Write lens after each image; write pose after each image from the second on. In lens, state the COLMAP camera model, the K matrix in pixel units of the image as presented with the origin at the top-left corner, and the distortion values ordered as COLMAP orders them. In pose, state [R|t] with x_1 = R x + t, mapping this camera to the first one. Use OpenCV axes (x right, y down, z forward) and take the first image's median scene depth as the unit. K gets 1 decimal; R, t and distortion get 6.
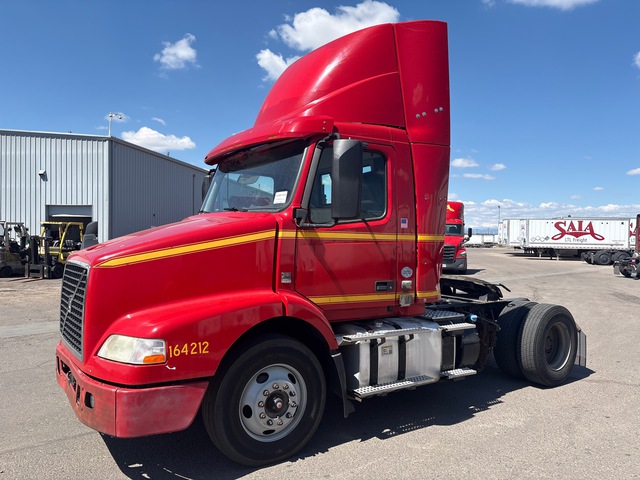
lens RADIAL K [[515.1, 0, 315.1], [0, 515.1, 225.6], [0, 0, 1]] dist [0.012059, 0.008180]
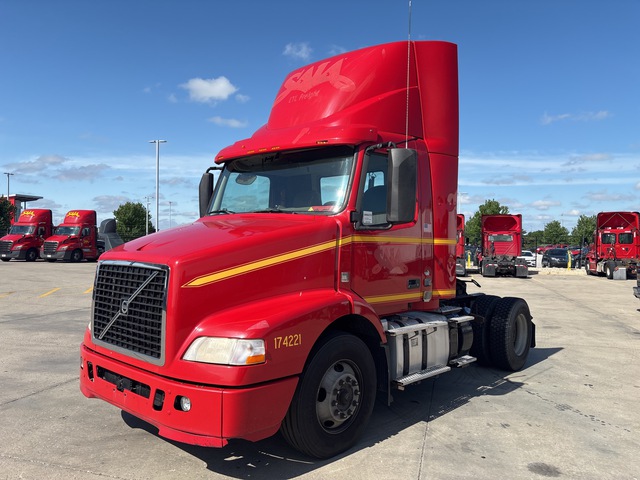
lens RADIAL K [[515.1, 0, 315.8], [0, 515.1, 237.4], [0, 0, 1]] dist [0.012059, 0.008180]
pose [[0.971185, 0.010372, 0.238101, -0.342315], [-0.016559, 0.999575, 0.024001, -0.004890], [-0.237750, -0.027252, 0.970944, -0.005693]]
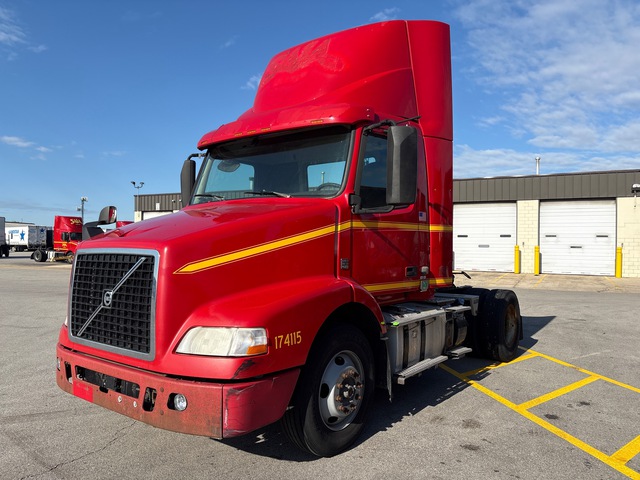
lens RADIAL K [[515.1, 0, 313.0], [0, 515.1, 240.1], [0, 0, 1]] dist [0.012059, 0.008180]
pose [[0.956683, -0.003020, 0.291115, -0.376769], [-0.003468, 0.999757, 0.021770, 0.031782], [-0.291110, -0.021837, 0.956440, 0.066787]]
